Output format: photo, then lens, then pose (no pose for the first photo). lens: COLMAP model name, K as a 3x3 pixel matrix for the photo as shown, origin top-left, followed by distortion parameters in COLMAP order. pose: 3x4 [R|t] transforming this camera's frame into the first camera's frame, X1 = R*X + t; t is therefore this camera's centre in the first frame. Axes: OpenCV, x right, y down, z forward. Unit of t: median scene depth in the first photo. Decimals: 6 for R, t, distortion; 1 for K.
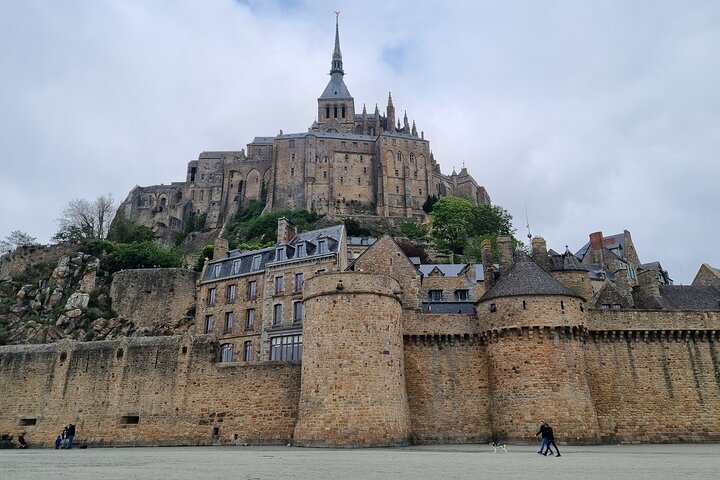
lens RADIAL K [[545.9, 0, 371.5], [0, 545.9, 220.5], [0, 0, 1]] dist [0.050027, -0.001132]
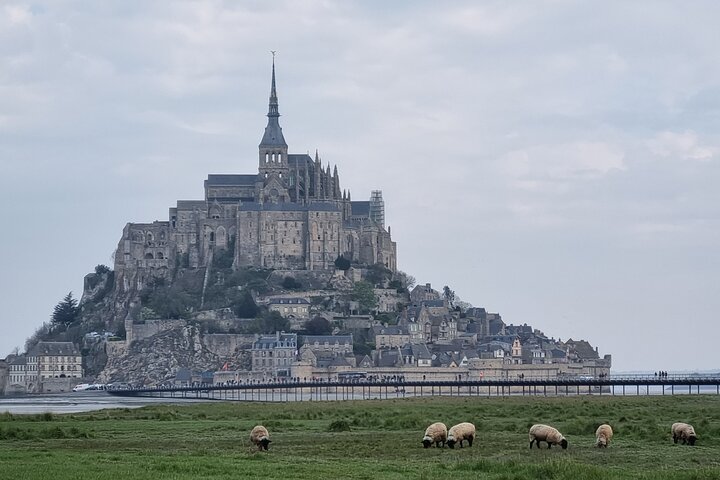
lens RADIAL K [[2167.9, 0, 360.0], [0, 2167.9, 240.0], [0, 0, 1]] dist [-0.138163, -0.424752]
pose [[0.998893, 0.013518, 0.045048, -0.111077], [-0.025464, 0.960724, 0.276336, -1.741974], [-0.039543, -0.277178, 0.960005, -4.781136]]
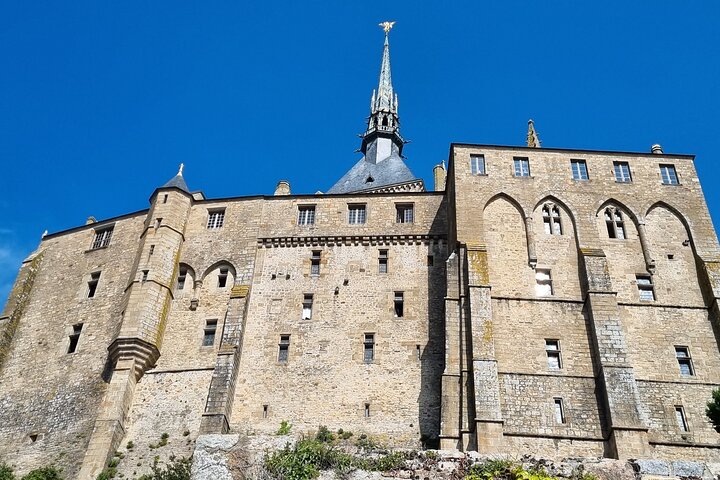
lens RADIAL K [[985.8, 0, 360.0], [0, 985.8, 240.0], [0, 0, 1]] dist [0.063241, -0.027511]
pose [[0.966820, -0.139508, -0.214000, 0.060098], [0.036905, 0.905202, -0.423375, 0.049837], [0.252778, 0.401430, 0.880317, 0.654433]]
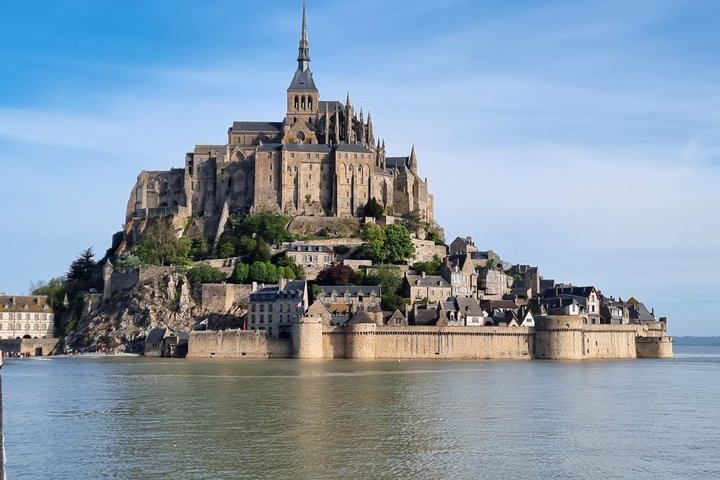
lens RADIAL K [[985.8, 0, 360.0], [0, 985.8, 240.0], [0, 0, 1]] dist [0.063241, -0.027511]
pose [[0.999848, 0.016575, -0.005352, 0.092437], [-0.014776, 0.969857, 0.243225, -0.536925], [0.009222, -0.243109, 0.969955, -1.400849]]
